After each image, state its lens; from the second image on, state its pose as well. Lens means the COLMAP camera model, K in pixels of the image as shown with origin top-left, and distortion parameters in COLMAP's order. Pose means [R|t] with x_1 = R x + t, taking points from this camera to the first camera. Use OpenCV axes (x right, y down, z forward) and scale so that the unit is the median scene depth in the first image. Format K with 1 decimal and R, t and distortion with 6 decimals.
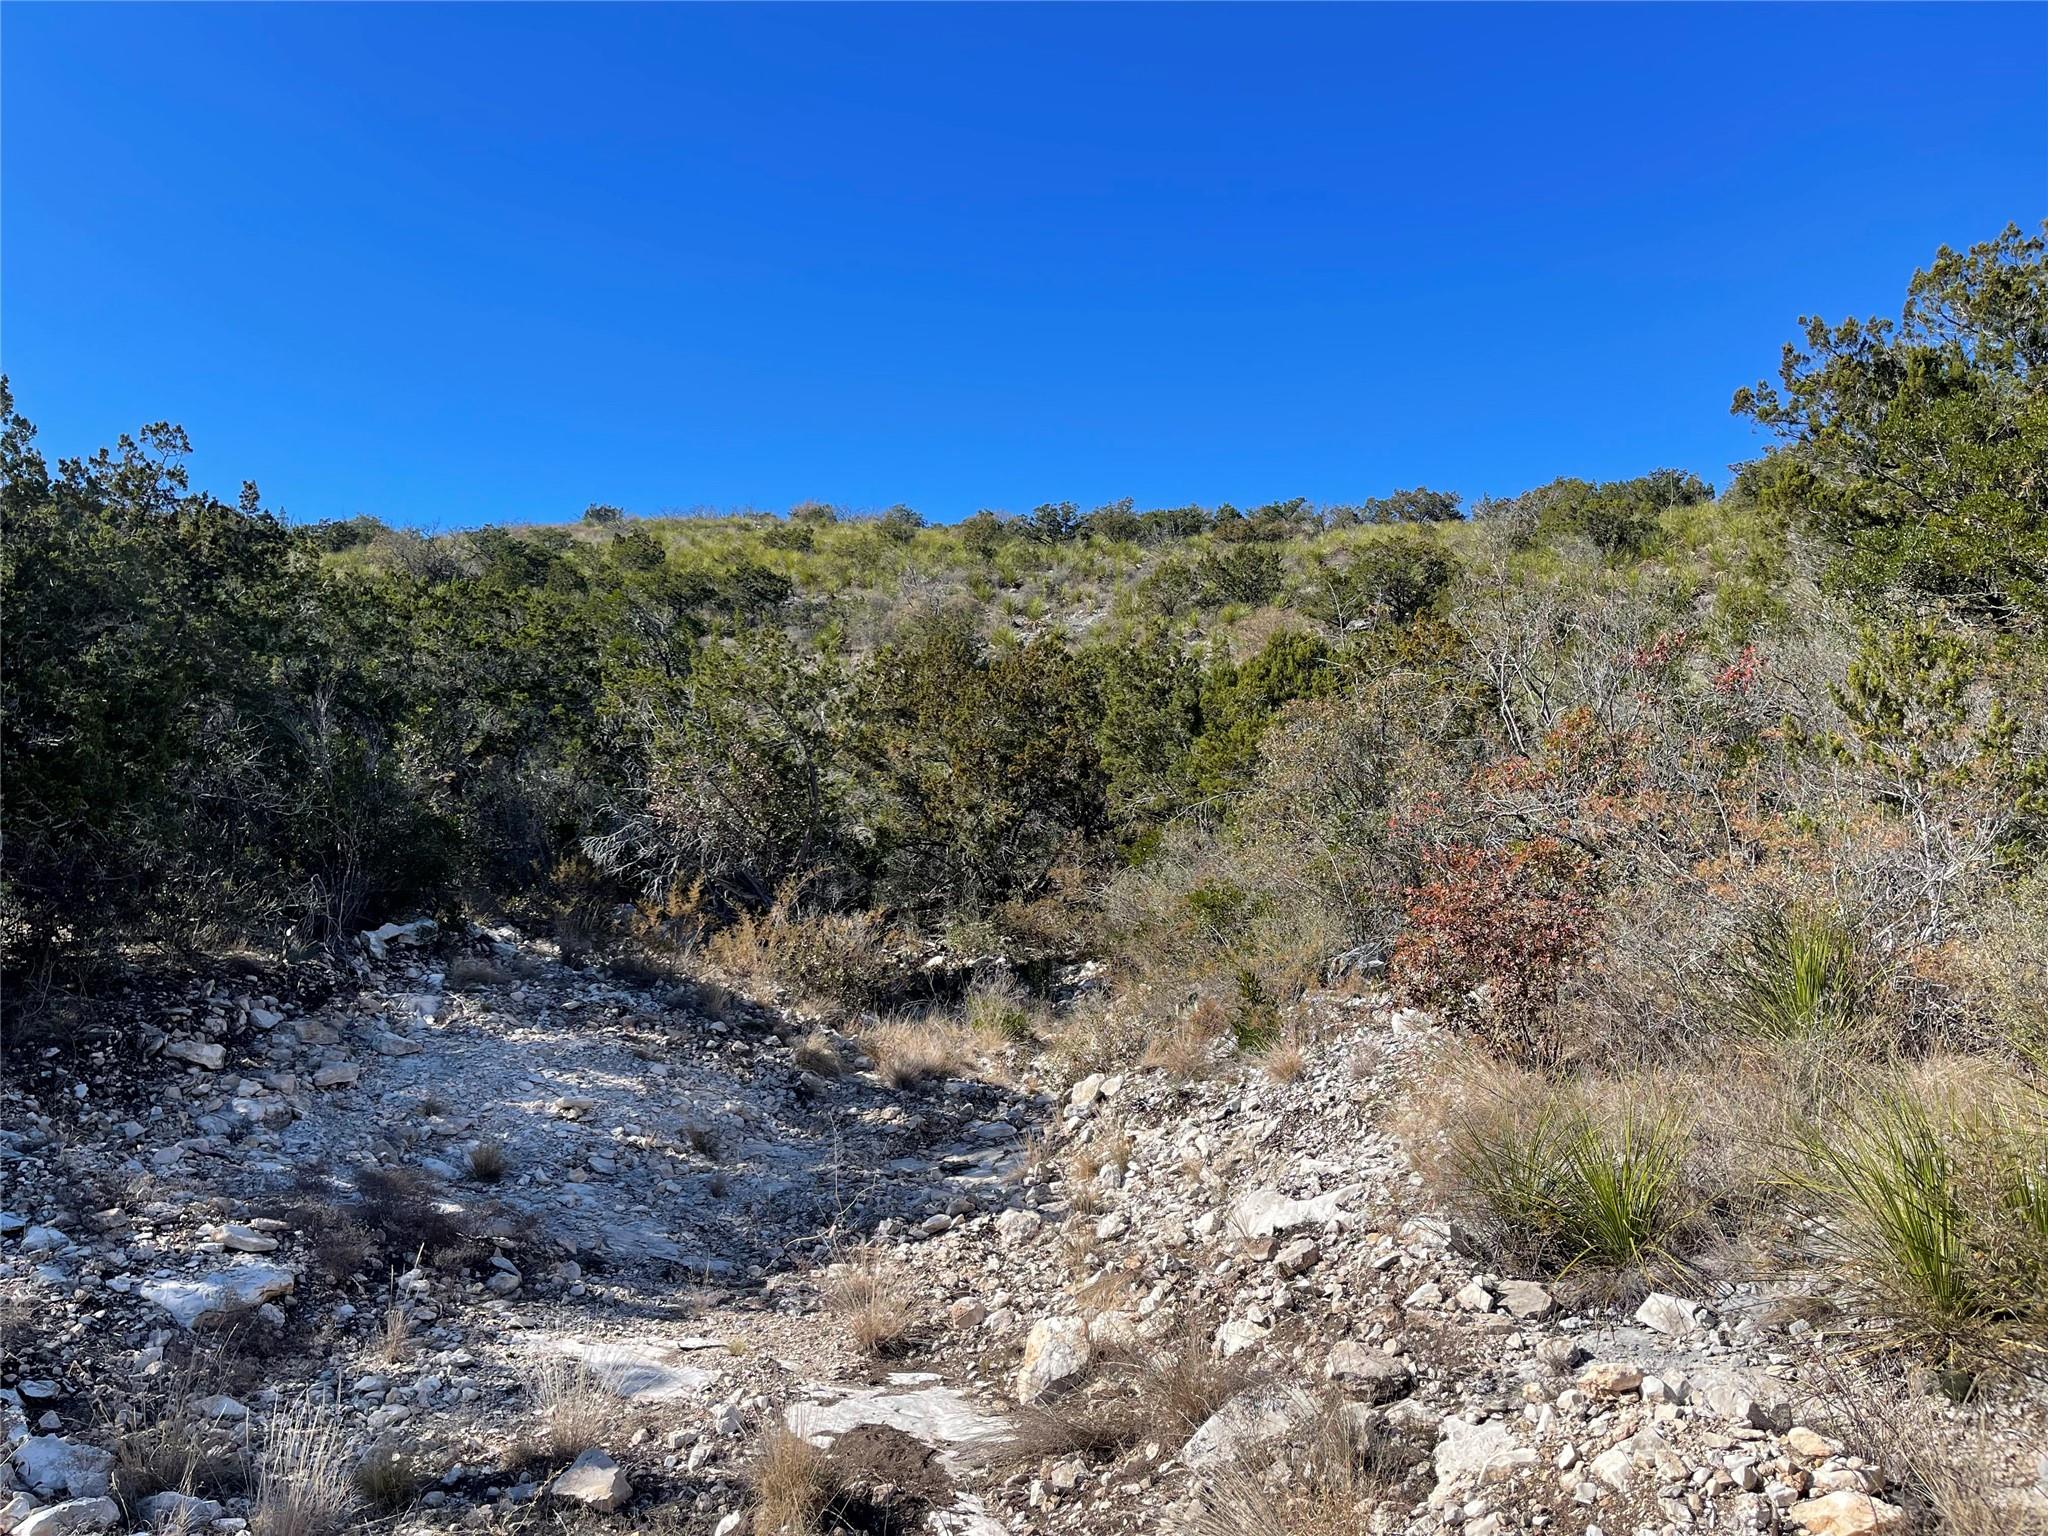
lens RADIAL K [[1562.2, 0, 1036.9], [0, 1562.2, 774.4], [0, 0, 1]] dist [0.081907, -0.100984]
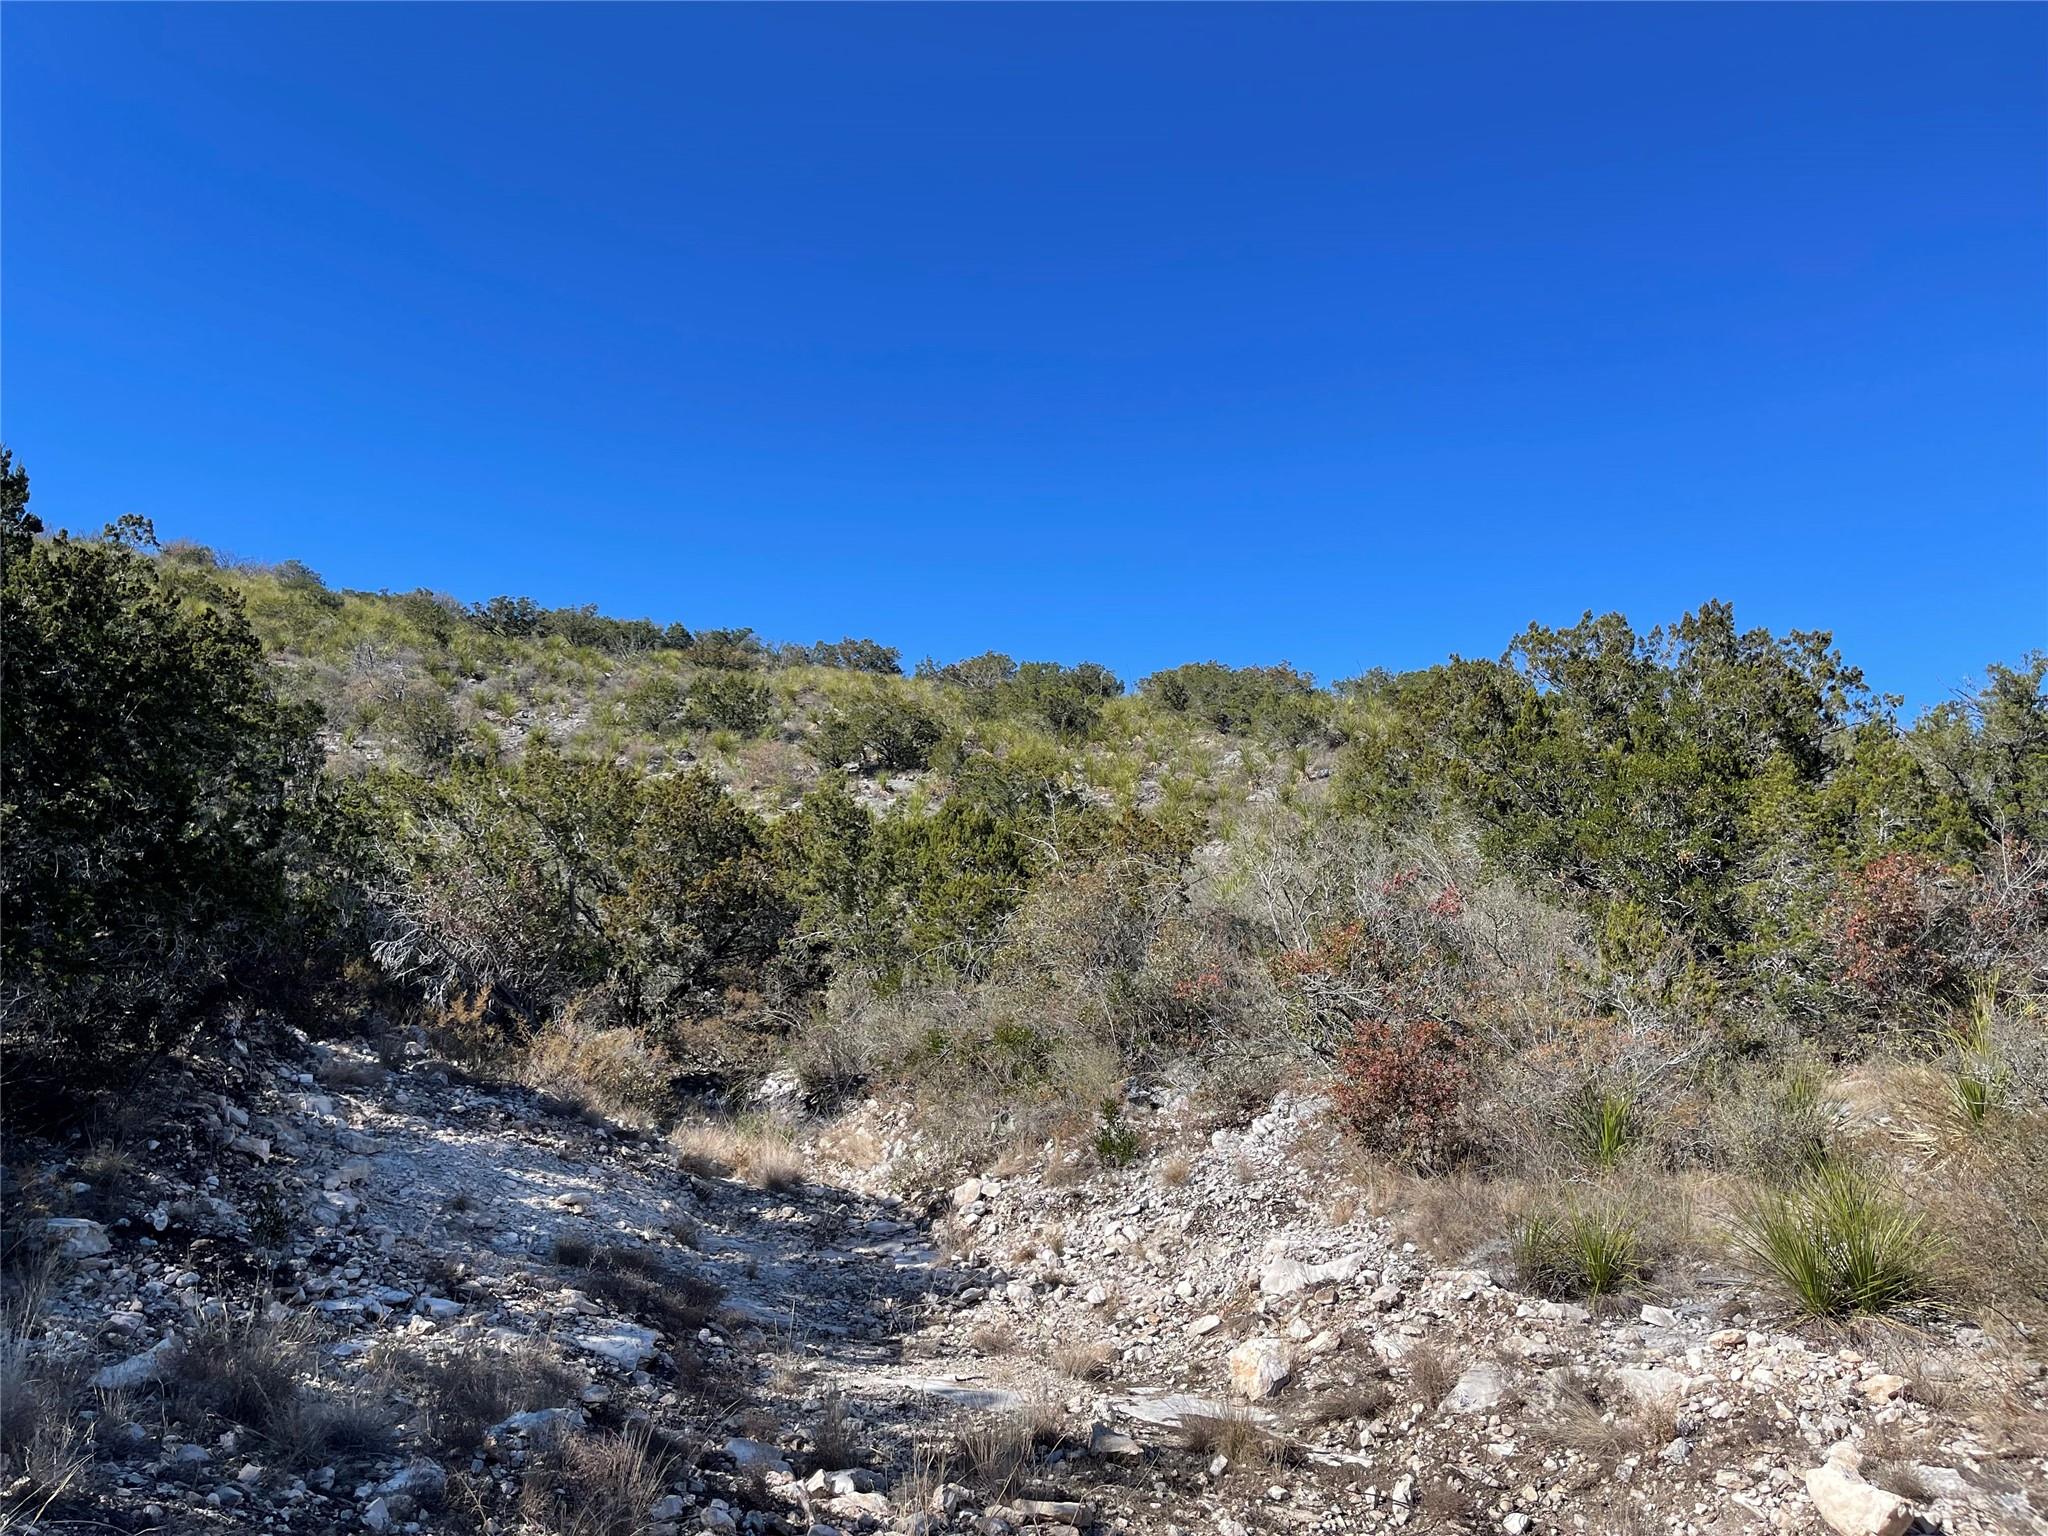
lens RADIAL K [[1562.2, 0, 1036.9], [0, 1562.2, 774.4], [0, 0, 1]] dist [0.081907, -0.100984]
pose [[0.906123, 0.116742, 0.406586, -0.119747], [-0.087717, 0.992128, -0.089379, -0.004805], [-0.413819, 0.045323, 0.909230, -0.041181]]
